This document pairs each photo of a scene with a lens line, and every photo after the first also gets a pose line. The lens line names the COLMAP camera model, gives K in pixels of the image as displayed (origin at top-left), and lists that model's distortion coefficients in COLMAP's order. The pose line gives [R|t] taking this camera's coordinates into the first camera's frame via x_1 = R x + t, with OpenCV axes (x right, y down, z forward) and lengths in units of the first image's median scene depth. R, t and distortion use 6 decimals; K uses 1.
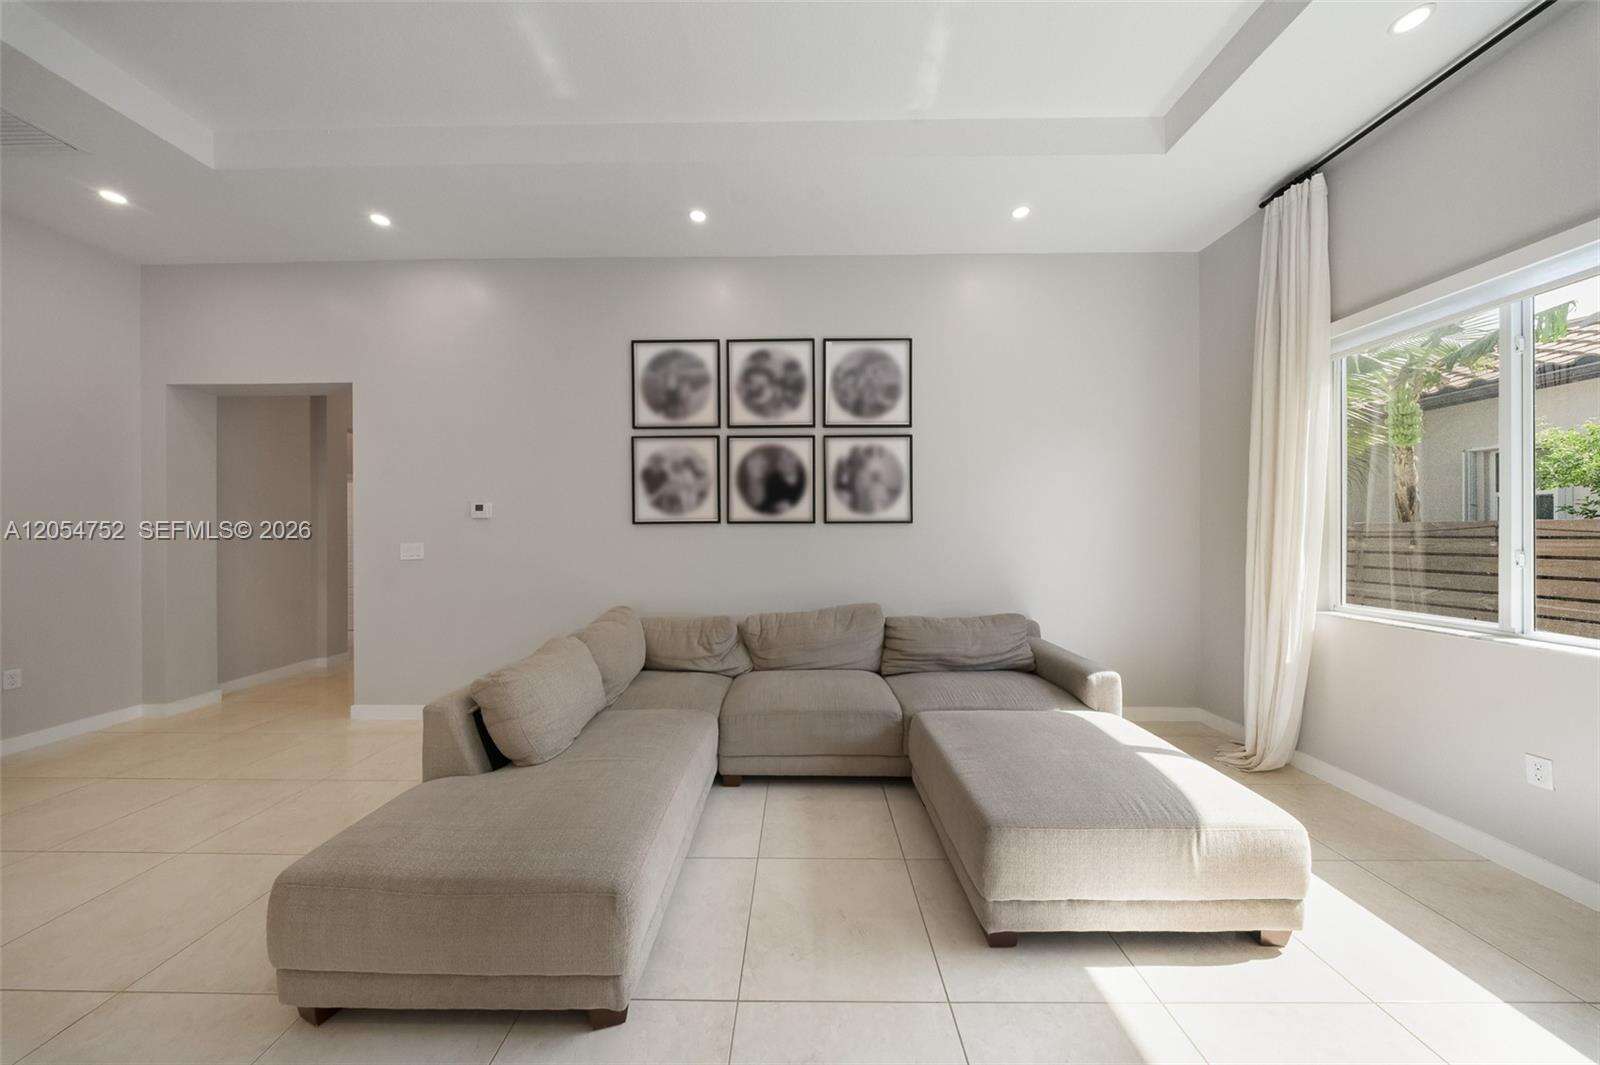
lens RADIAL K [[492.7, 0, 802.6], [0, 492.7, 530.7], [0, 0, 1]] dist [0.000222, -0.000037]
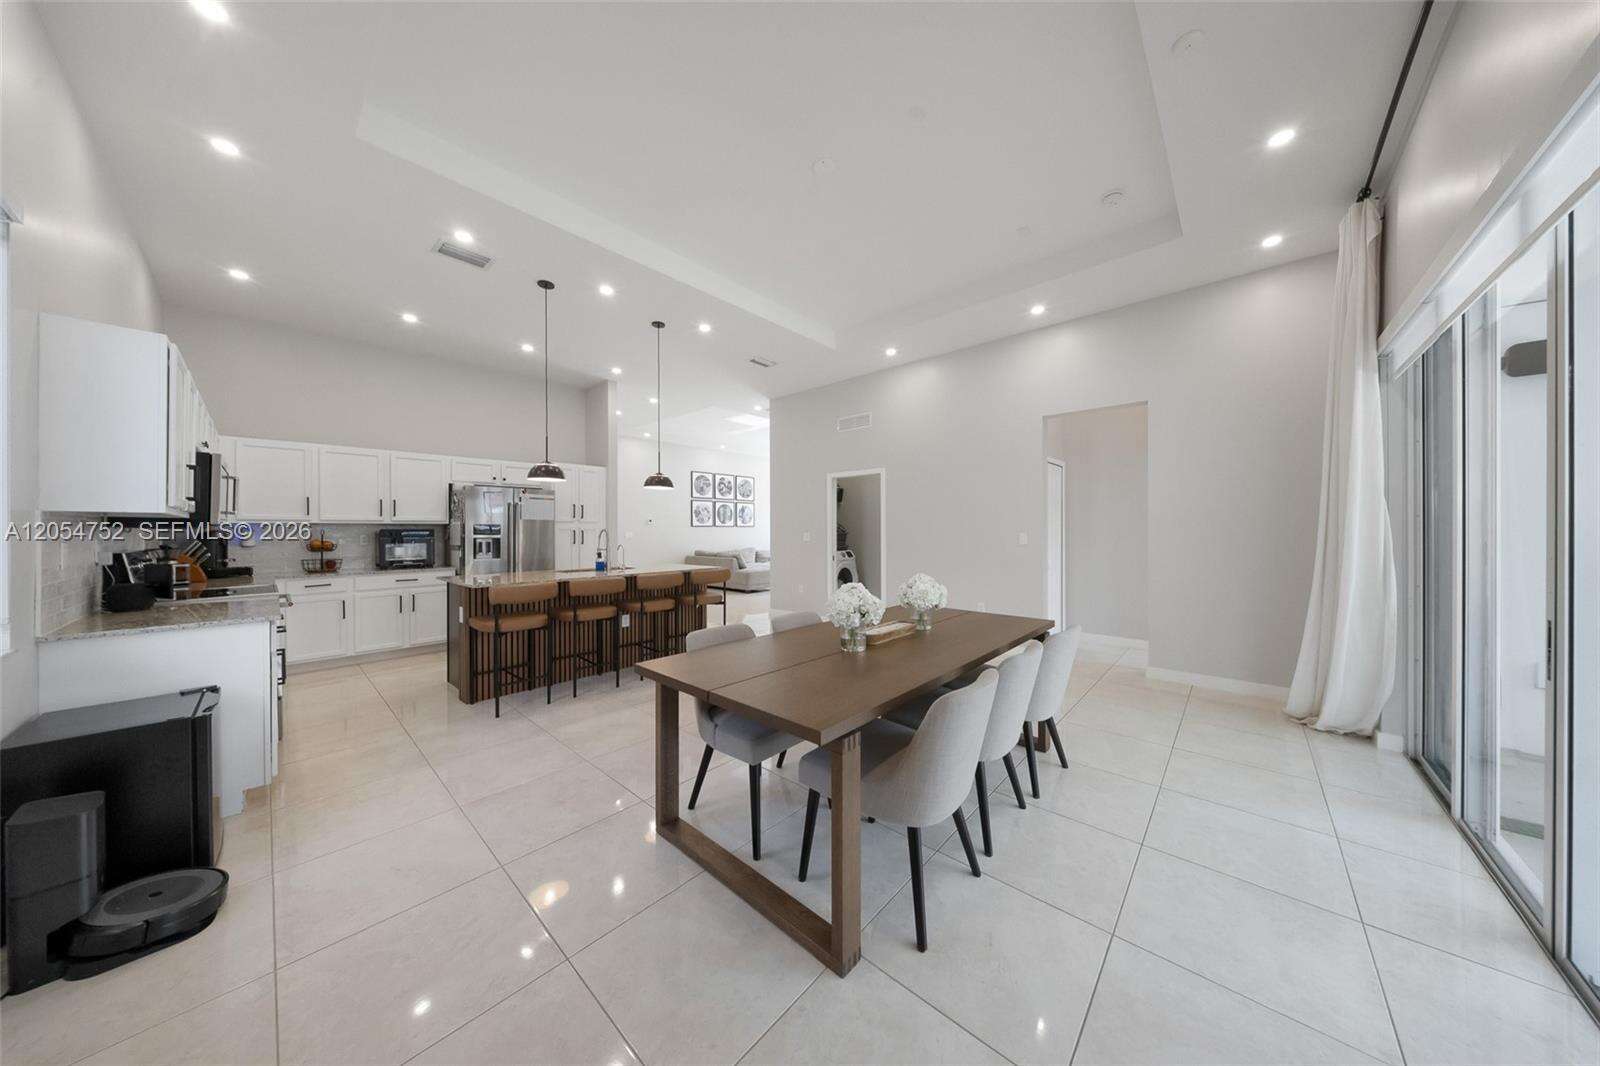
lens RADIAL K [[483.7, 0, 800.0], [0, 483.7, 533.0], [0, 0, 1]] dist [-0.000186, -0.000020]
pose [[0.667998, -0.002317, 0.744160, -2.286360], [0.001938, 0.999997, 0.001374, 0.027643], [-0.744161, 0.000524, 0.668001, -1.718772]]
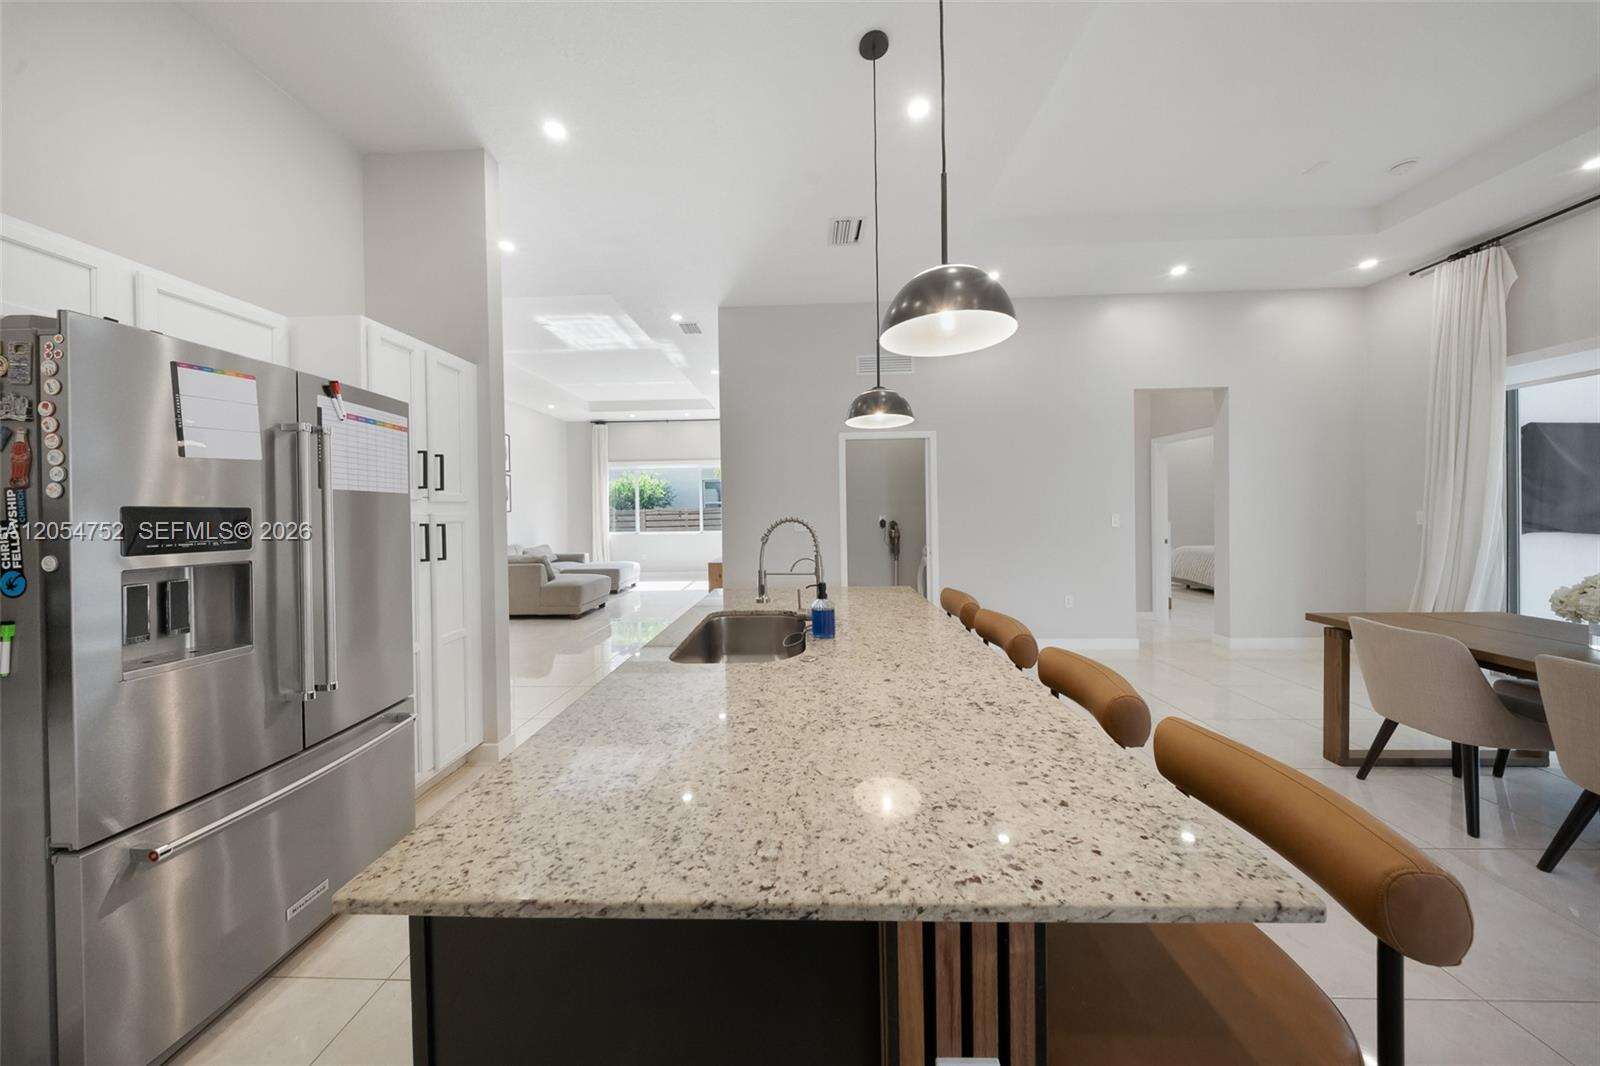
lens RADIAL K [[492.9, 0, 784.6], [0, 492.9, 514.9], [0, 0, 1]] dist [-0.000173, -0.000034]
pose [[0.030336, -0.004026, 0.999532, -2.147154], [0.016040, 0.999865, 0.003540, 0.013491], [-0.999411, 0.015925, 0.030396, -0.414198]]
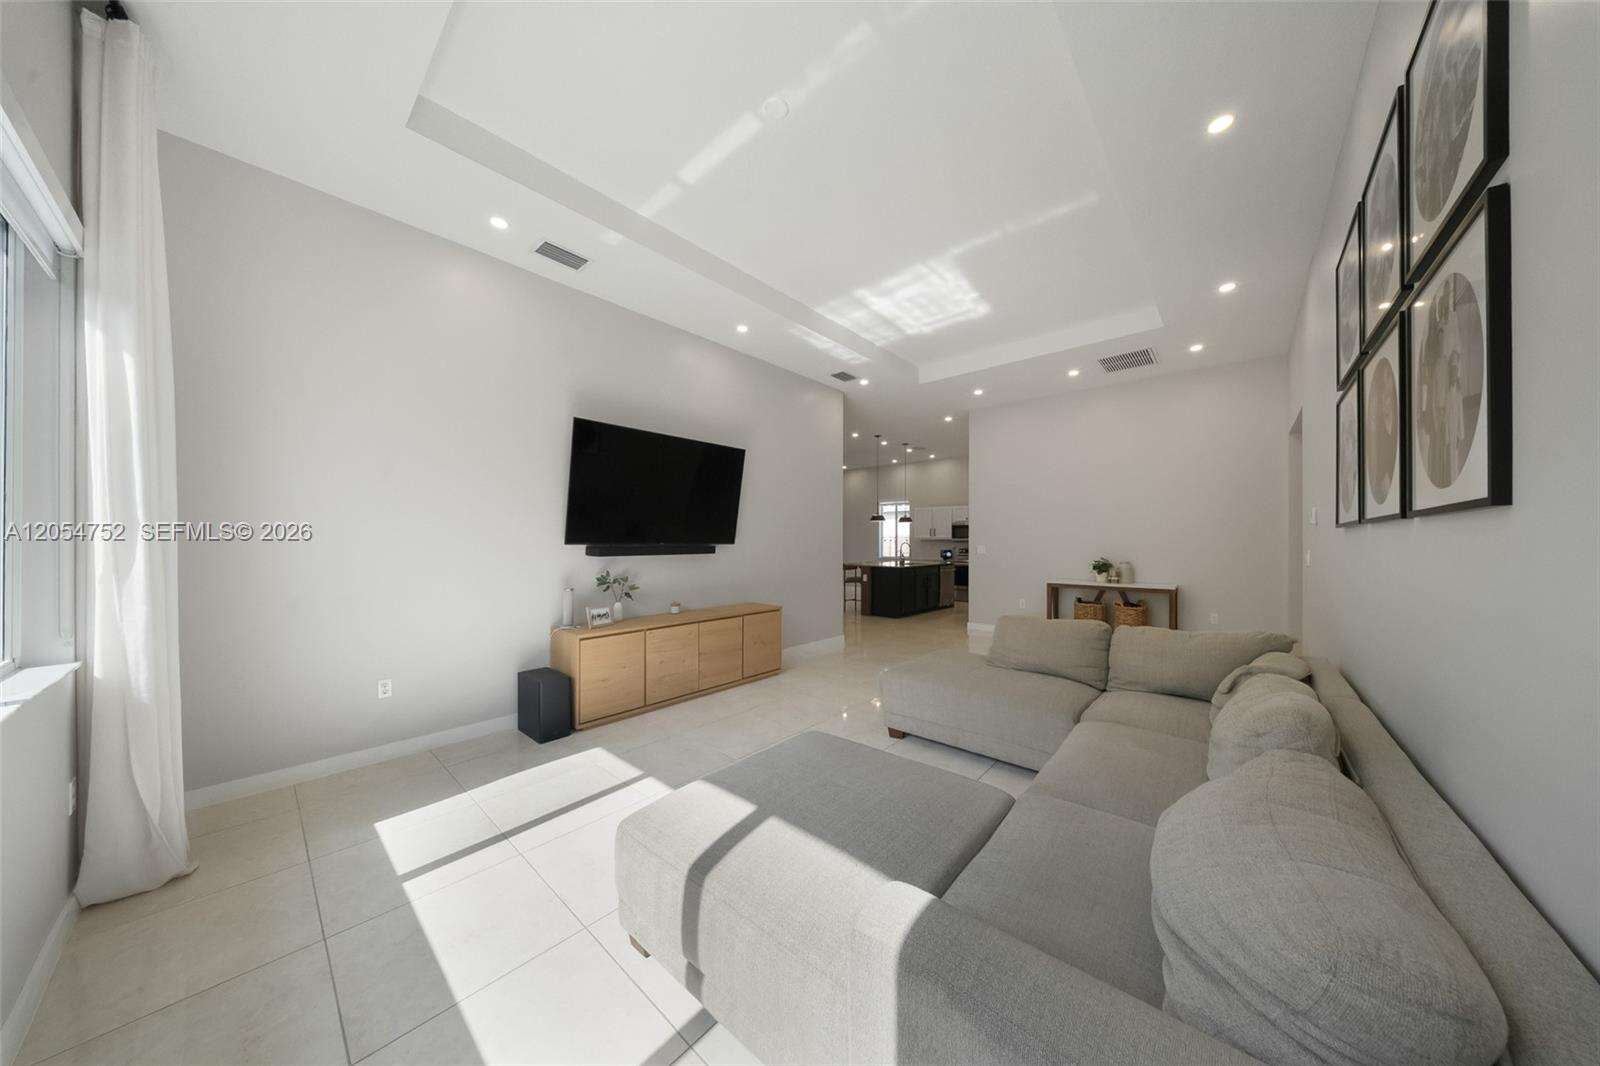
lens RADIAL K [[483.7, 0, 800.0], [0, 483.7, 533.0], [0, 0, 1]] dist [-0.000186, -0.000020]
pose [[-0.653658, -0.011401, -0.756704, 0.664757], [-0.000671, 0.999895, -0.014485, 0.010165], [0.756790, -0.008960, -0.653597, 0.857057]]
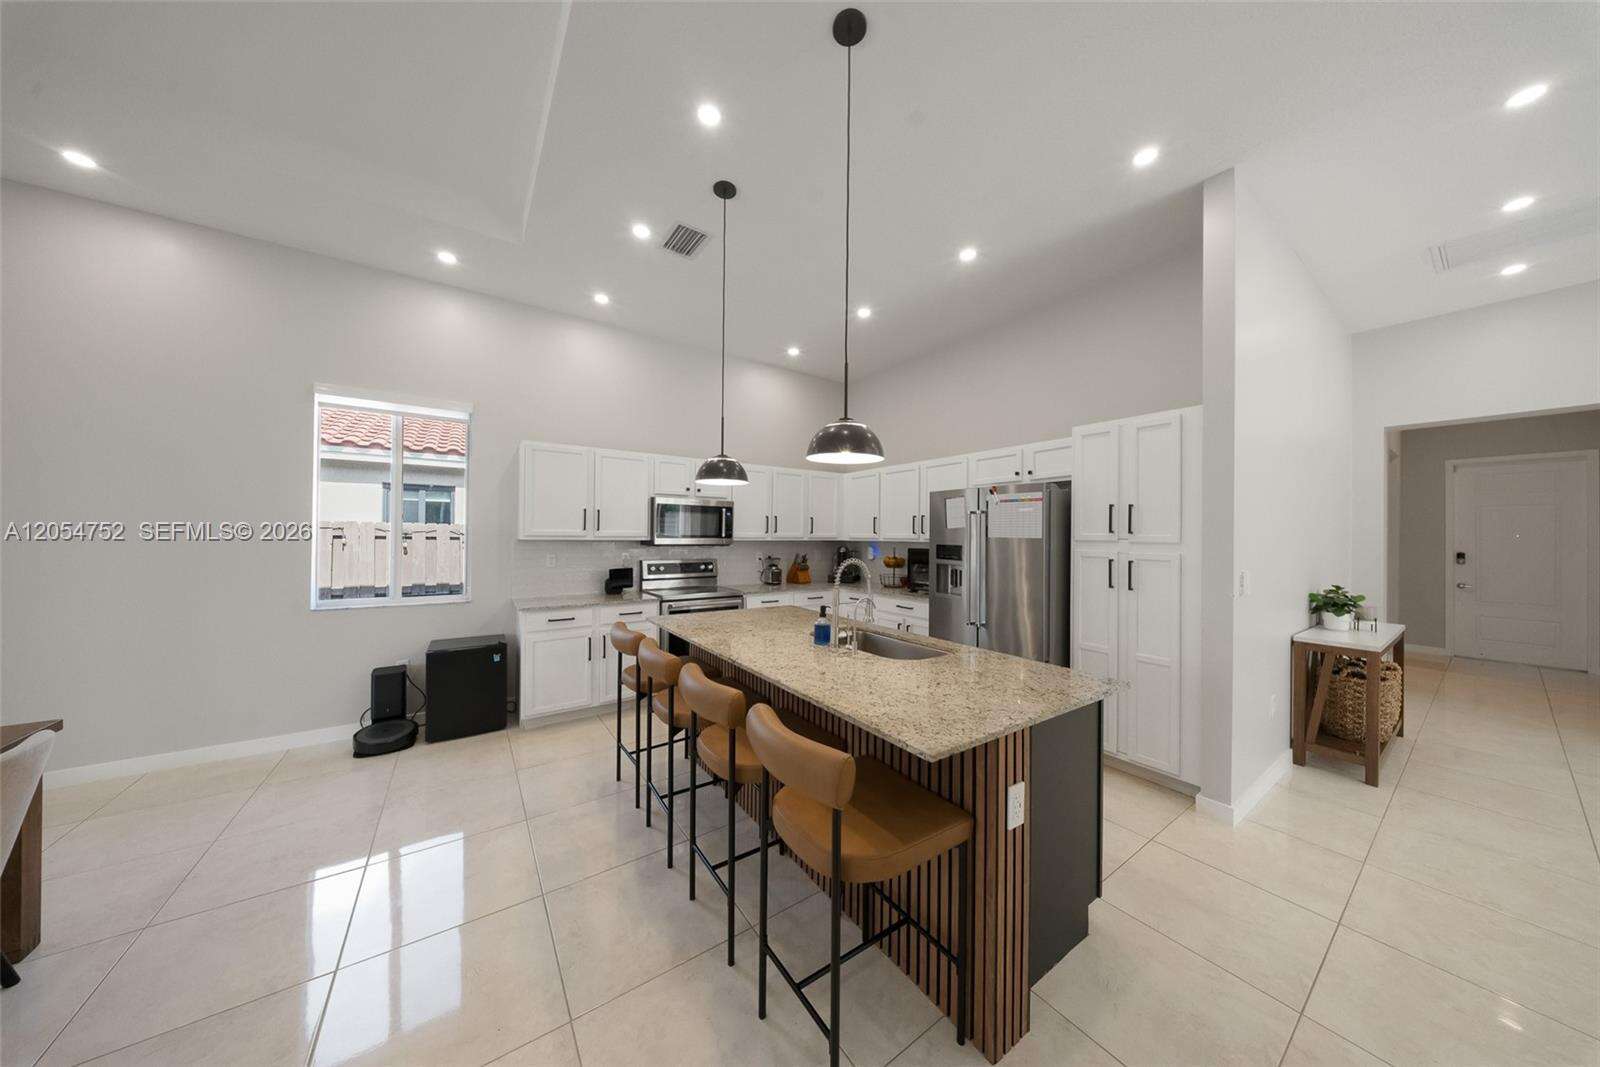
lens RADIAL K [[492.7, 0, 802.6], [0, 492.7, 531.7], [0, 0, 1]] dist [0.000222, -0.000037]
pose [[0.571690, 0.003048, -0.820464, -1.130153], [-0.012550, 0.999909, -0.005030, -0.017357], [0.820374, 0.013172, 0.571676, -0.844289]]
